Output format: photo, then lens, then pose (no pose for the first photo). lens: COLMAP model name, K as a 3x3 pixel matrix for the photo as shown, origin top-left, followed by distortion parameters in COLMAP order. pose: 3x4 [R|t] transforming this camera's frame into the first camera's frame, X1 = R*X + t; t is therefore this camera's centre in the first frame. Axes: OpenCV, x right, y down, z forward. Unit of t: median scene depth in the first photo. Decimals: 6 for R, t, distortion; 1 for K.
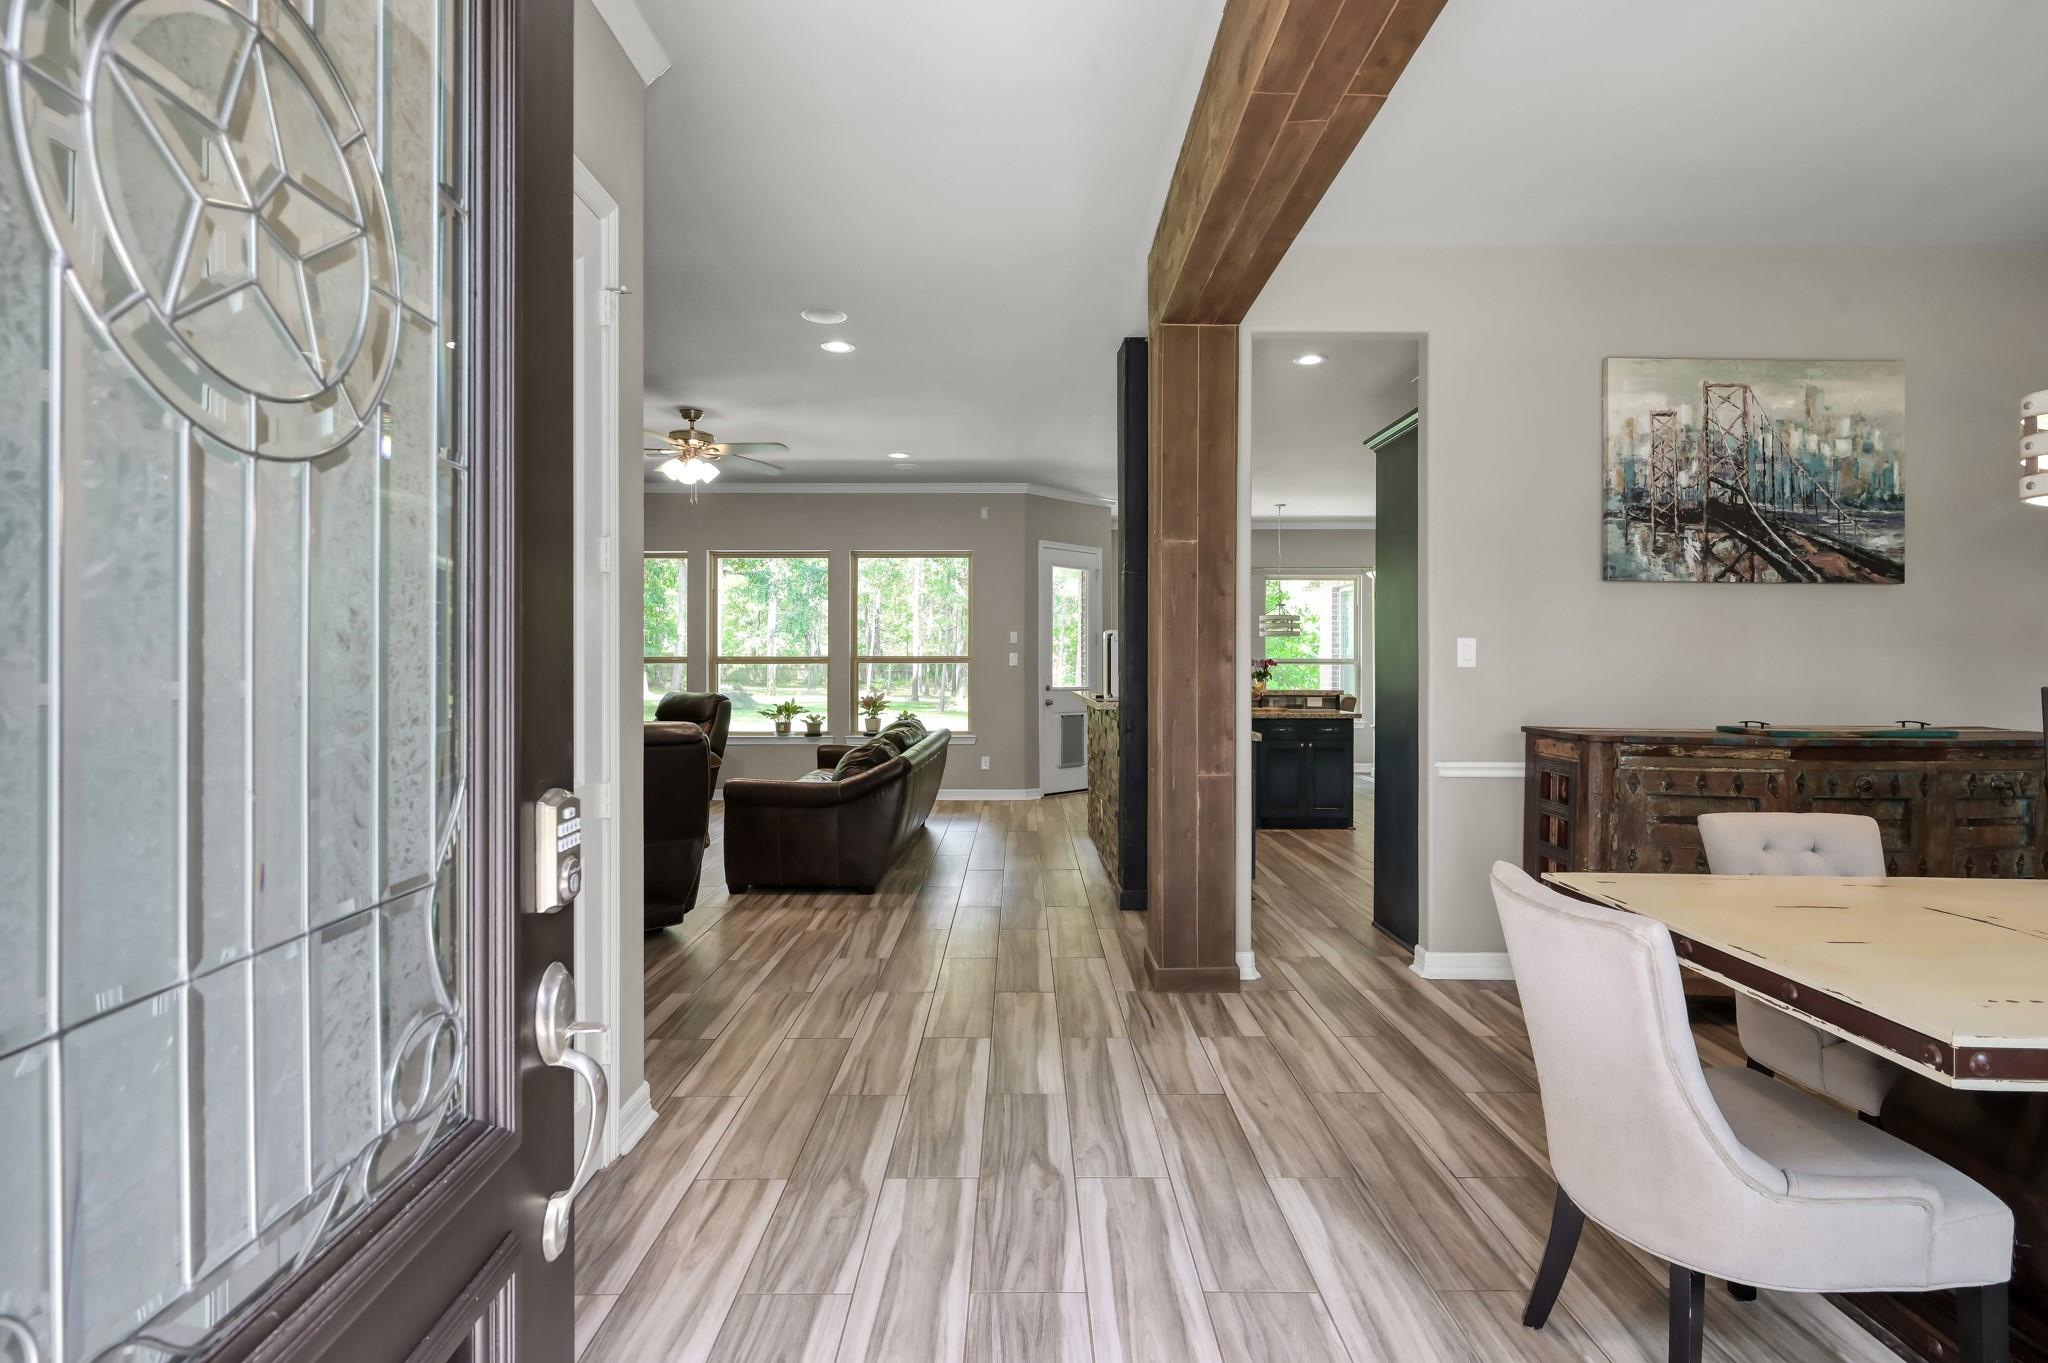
lens RADIAL K [[988.4, 0, 1038.5], [0, 988.4, 666.7], [0, 0, 1]] dist [-0.006248, 0.000051]
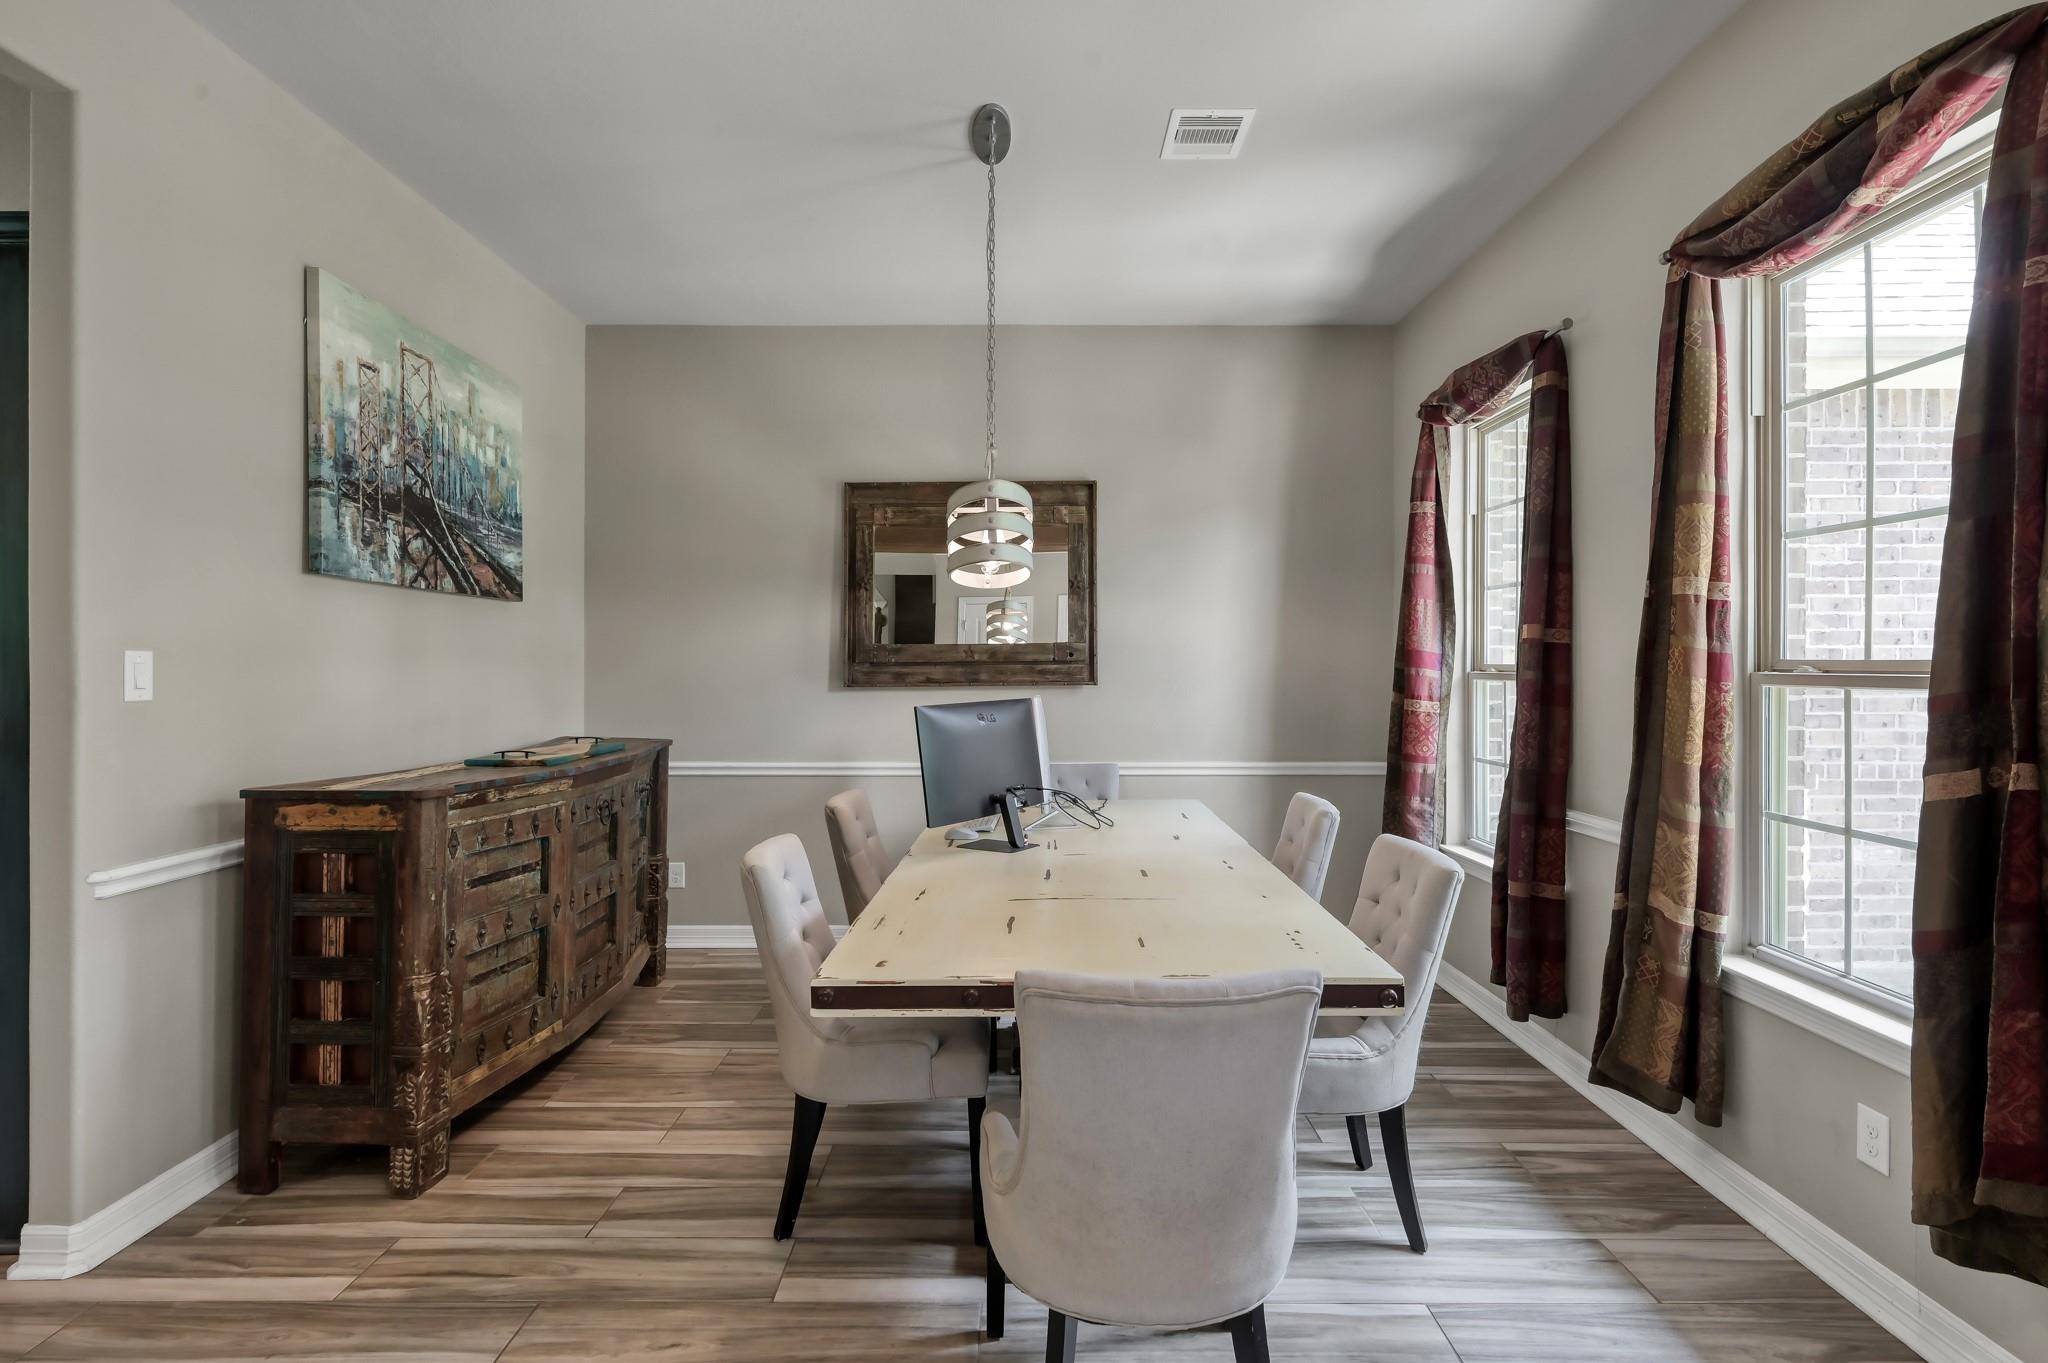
lens RADIAL K [[988.4, 0, 1039.4], [0, 988.4, 666.3], [0, 0, 1]] dist [-0.006248, 0.000051]
pose [[0.019530, -0.004852, 0.999797, -0.136050], [0.006673, 0.999967, 0.004723, -0.019276], [-0.999787, 0.006580, 0.019562, 0.453056]]
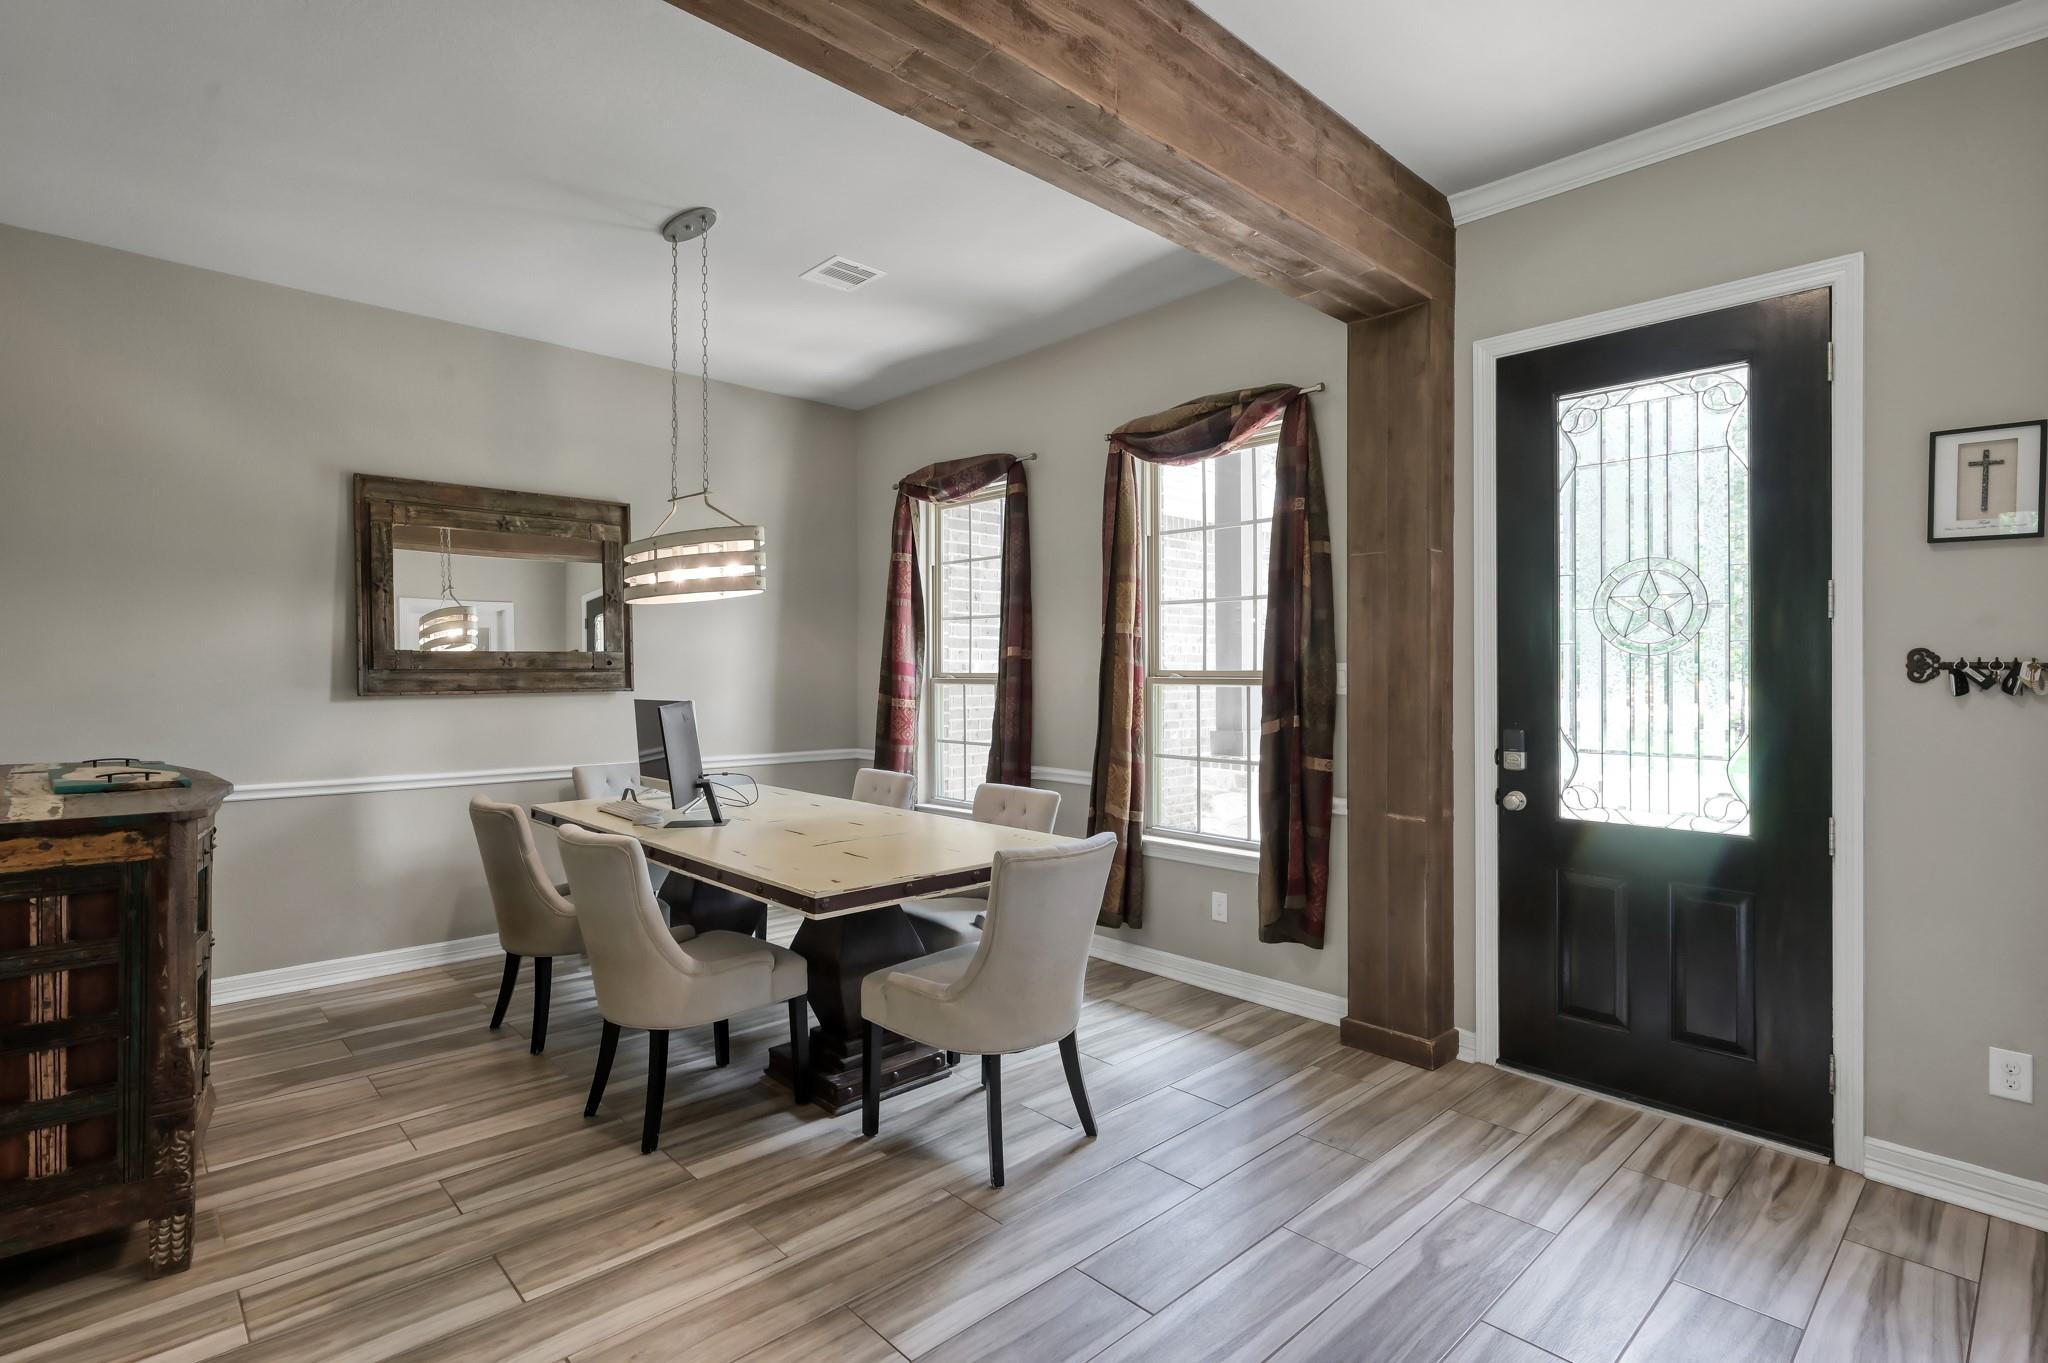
lens RADIAL K [[988.4, 0, 1019.1], [0, 988.4, 672.3], [0, 0, 1]] dist [-0.006248, 0.000051]
pose [[-0.671310, -0.002558, 0.741172, -0.254935], [0.000929, 0.999990, 0.004292, -0.020181], [-0.741176, 0.003569, -0.671301, 0.921034]]
